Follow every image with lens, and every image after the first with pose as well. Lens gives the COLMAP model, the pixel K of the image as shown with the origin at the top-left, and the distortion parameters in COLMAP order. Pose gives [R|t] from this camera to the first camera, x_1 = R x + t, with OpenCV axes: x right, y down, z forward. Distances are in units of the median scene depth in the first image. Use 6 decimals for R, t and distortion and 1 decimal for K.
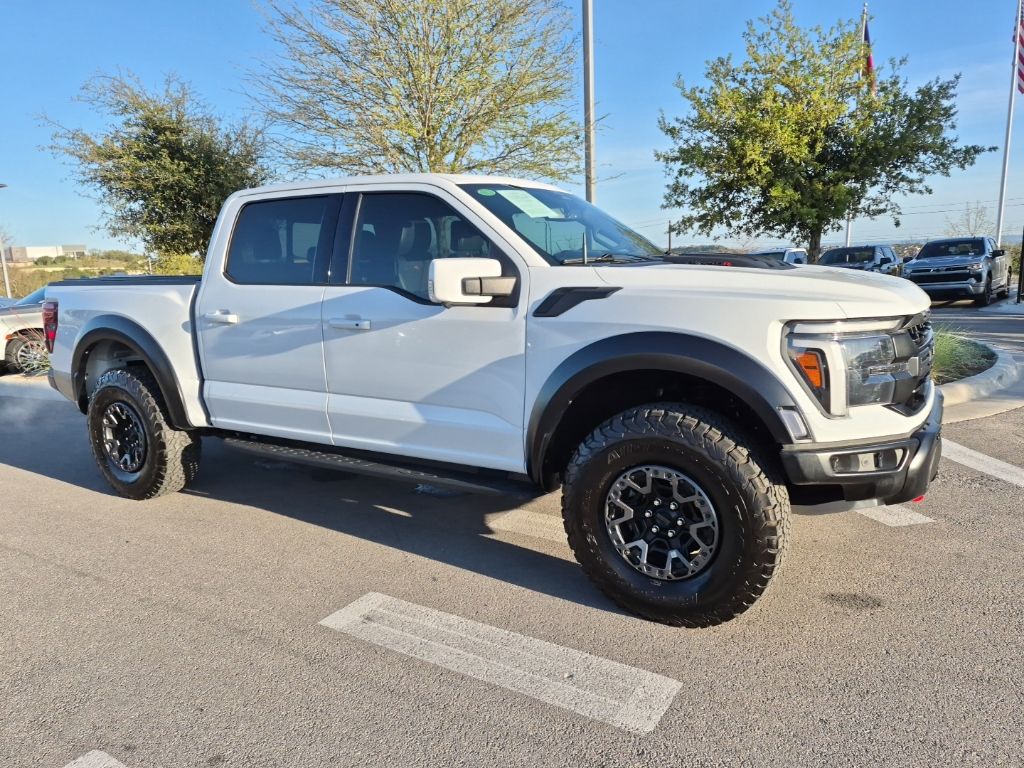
lens RADIAL K [[707.0, 0, 512.0], [0, 707.0, 384.0], [0, 0, 1]] dist [0.081188, -0.075555]
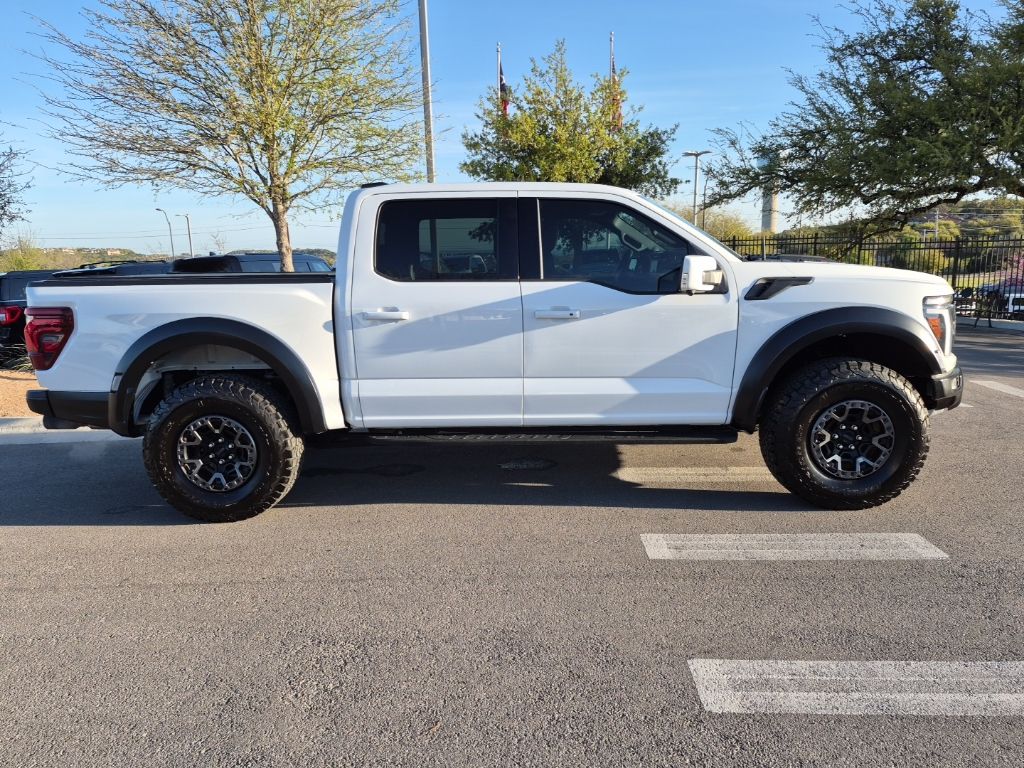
lens RADIAL K [[705.6, 0, 500.6], [0, 705.6, 386.1], [0, 0, 1]] dist [0.092122, -0.090960]
pose [[0.867242, -0.079475, 0.491503, -0.820280], [0.080274, 0.996582, 0.019505, 0.000912], [-0.491373, 0.022539, 0.870658, 0.059452]]
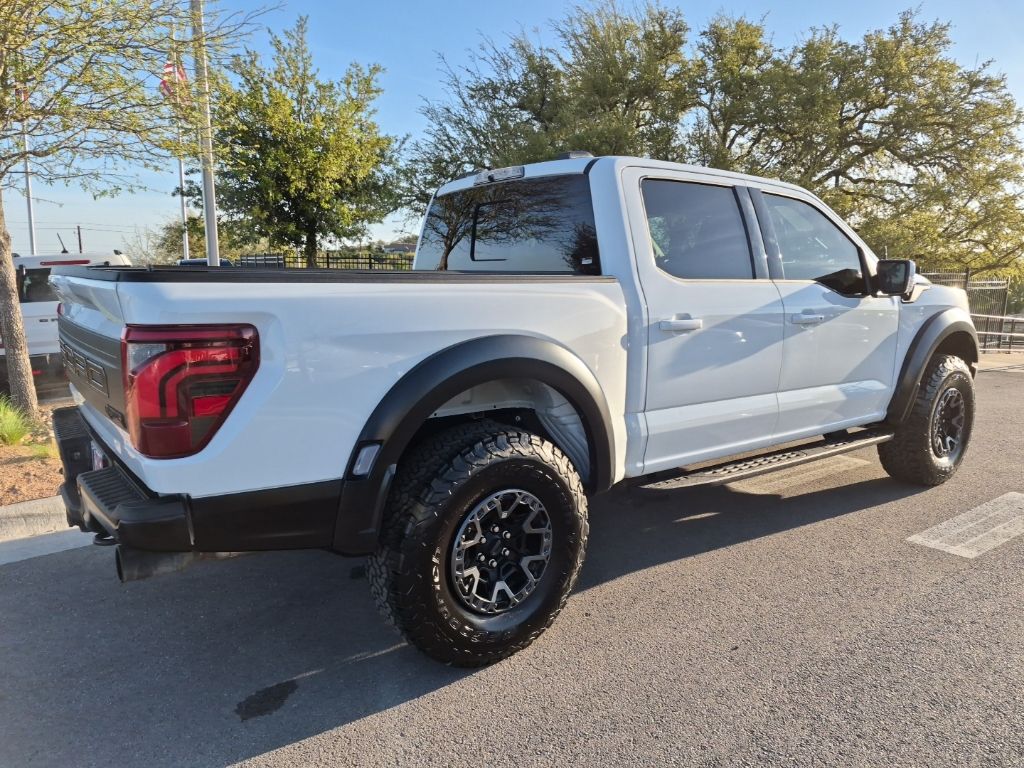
lens RADIAL K [[705.6, 0, 500.6], [0, 705.6, 386.1], [0, 0, 1]] dist [0.092122, -0.090960]
pose [[0.371924, -0.116404, 0.920936, -1.280087], [0.140433, 0.987743, 0.068134, -0.113472], [-0.917579, 0.103989, 0.383713, 0.958579]]
